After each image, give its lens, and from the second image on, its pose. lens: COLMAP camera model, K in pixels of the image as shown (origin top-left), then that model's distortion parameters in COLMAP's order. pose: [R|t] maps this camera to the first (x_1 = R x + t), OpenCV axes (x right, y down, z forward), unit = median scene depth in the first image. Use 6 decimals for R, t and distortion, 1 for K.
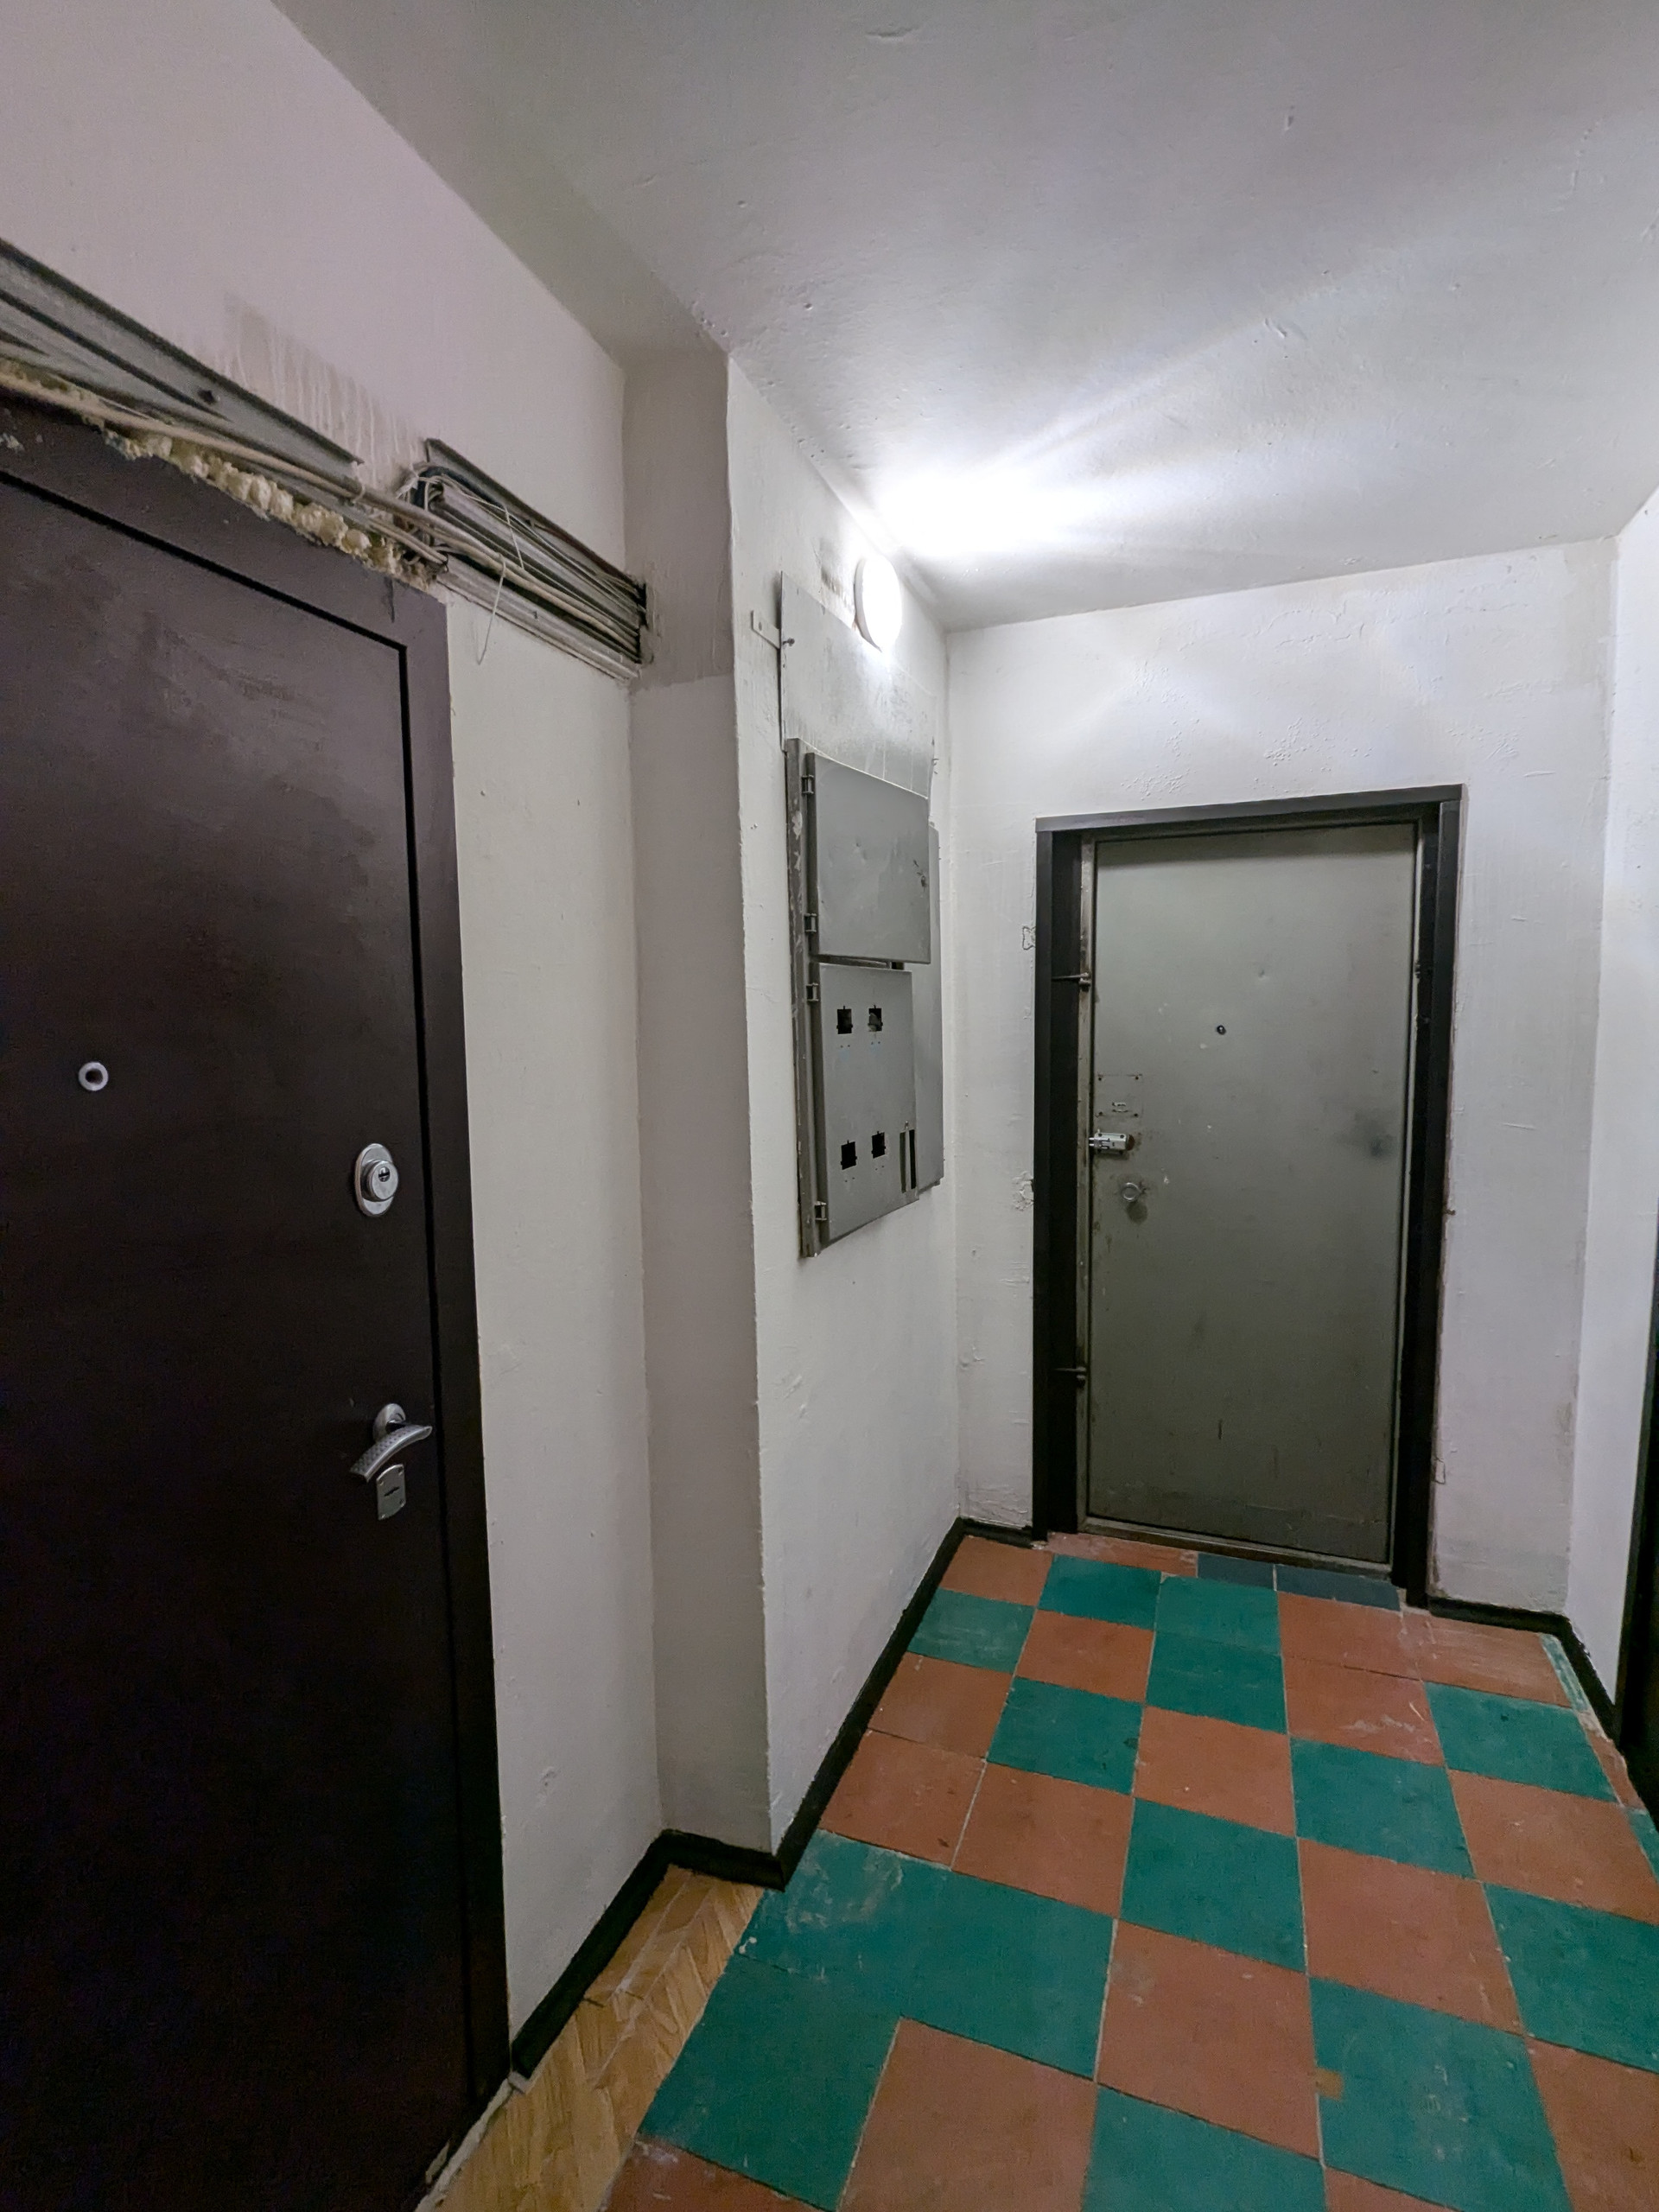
lens RADIAL K [[1042.7, 0, 837.7], [0, 1042.7, 1097.4], [0, 0, 1]] dist [-0.005887, 0.003949]
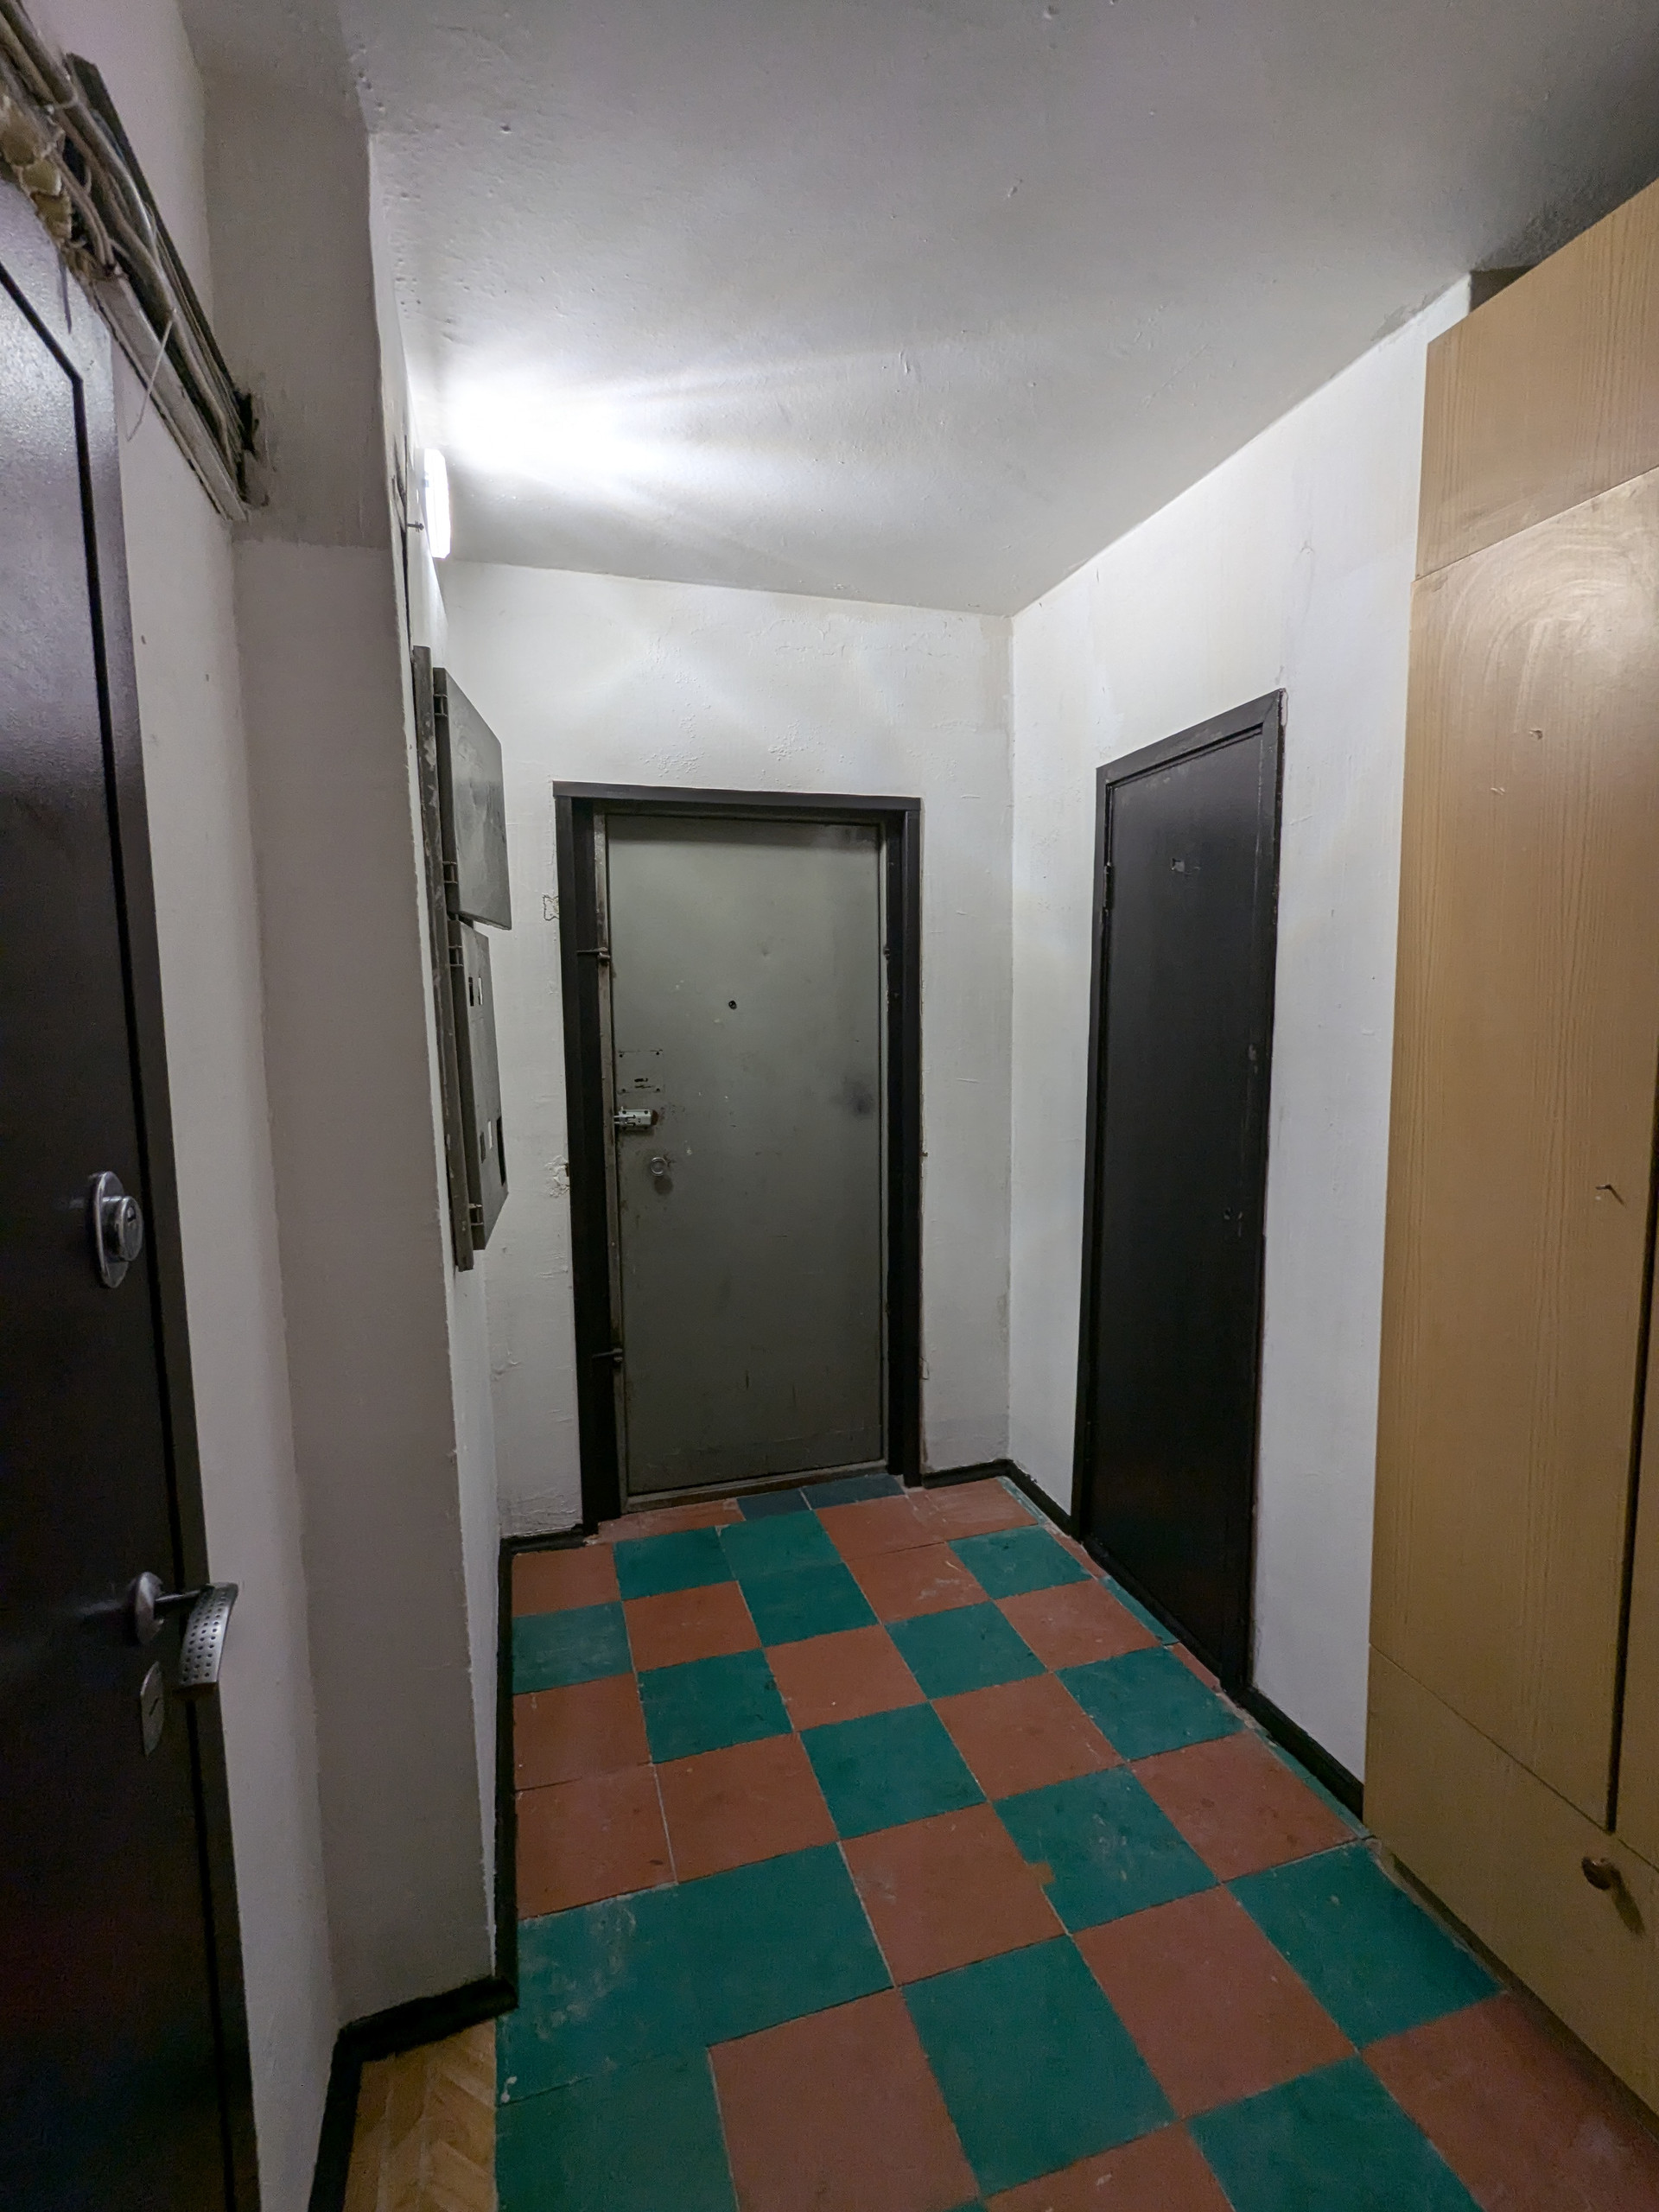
lens RADIAL K [[1042.7, 0, 837.5], [0, 1042.7, 1098.9], [0, 0, 1]] dist [-0.005887, 0.003949]
pose [[0.785637, -0.060468, 0.615726, -0.244756], [0.050710, 0.998157, 0.033322, 0.000810], [-0.616606, 0.005045, 0.787255, 0.119292]]
